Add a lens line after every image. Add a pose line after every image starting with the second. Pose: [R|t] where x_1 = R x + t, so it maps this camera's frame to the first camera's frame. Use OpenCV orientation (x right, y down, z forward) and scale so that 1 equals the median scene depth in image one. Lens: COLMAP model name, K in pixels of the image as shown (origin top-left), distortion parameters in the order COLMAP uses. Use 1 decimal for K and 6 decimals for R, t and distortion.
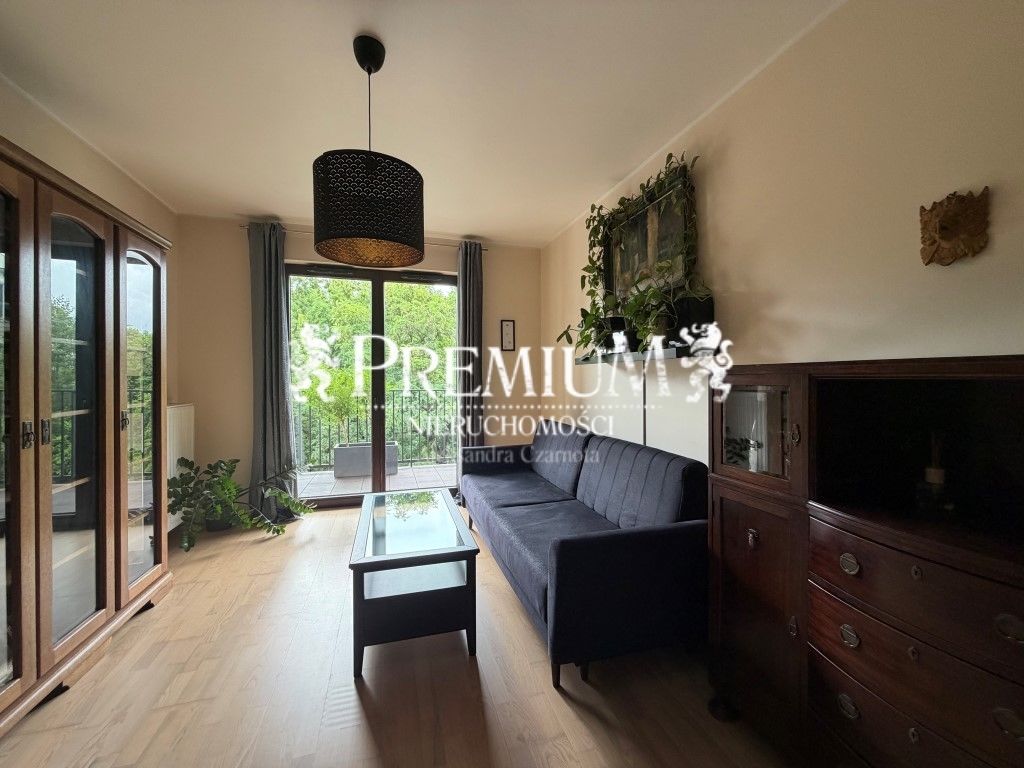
lens RADIAL K [[407.9, 0, 509.2], [0, 407.9, 382.6], [0, 0, 1]] dist [-0.000133, -0.000584]
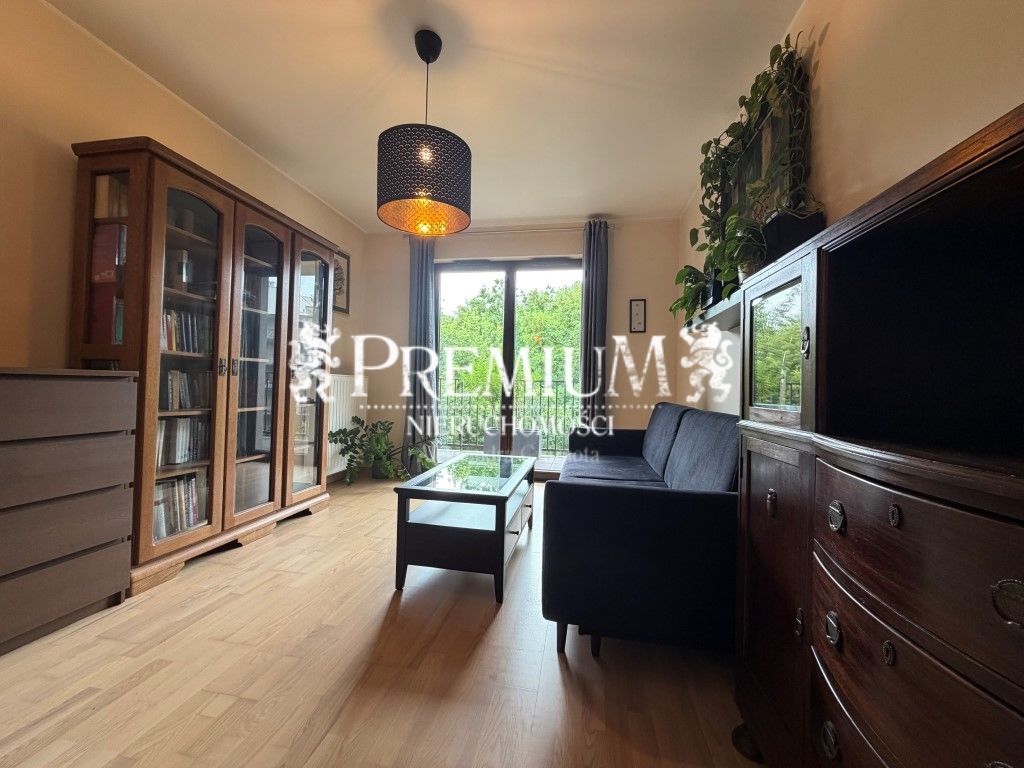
lens RADIAL K [[407.9, 0, 509.2], [0, 407.9, 382.6], [0, 0, 1]] dist [-0.000133, -0.000584]
pose [[0.890268, 0.017664, -0.455095, 0.367537], [-0.029917, 0.999358, -0.019736, 0.144947], [0.454454, 0.031185, 0.890224, 0.100895]]
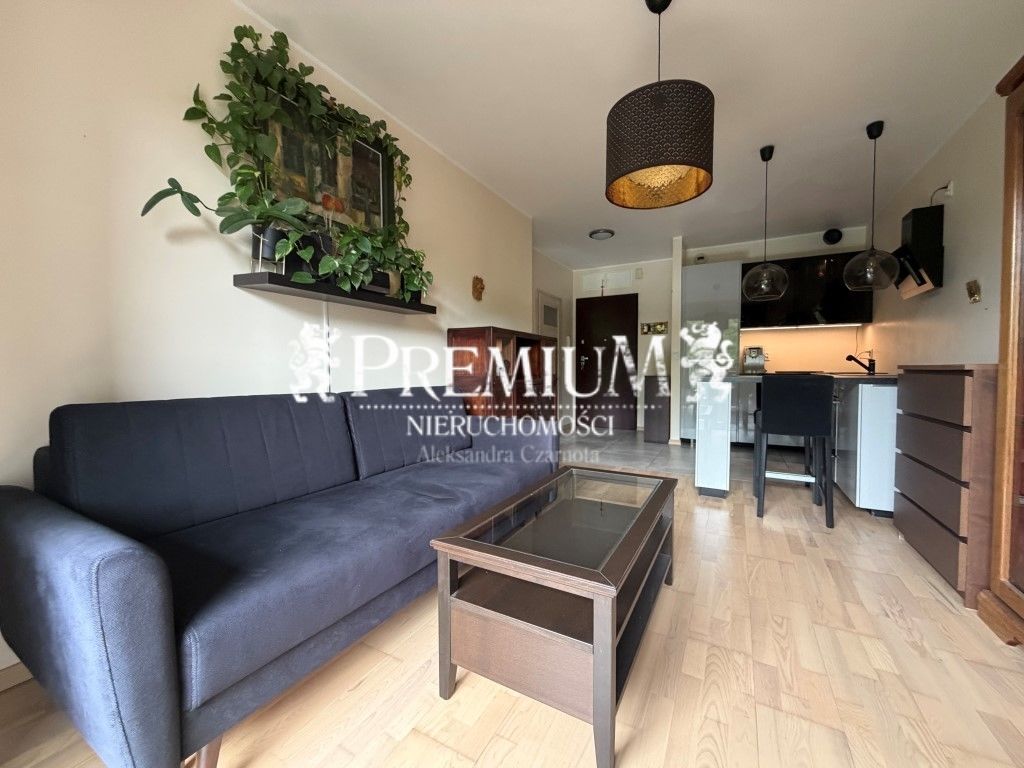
lens RADIAL K [[407.9, 0, 509.2], [0, 407.9, 382.6], [0, 0, 1]] dist [-0.000133, -0.000584]
pose [[-0.698596, -0.022130, 0.715174, -0.760892], [0.011723, 0.999033, 0.042364, 0.116659], [-0.715421, 0.037979, -0.697661, 1.854272]]
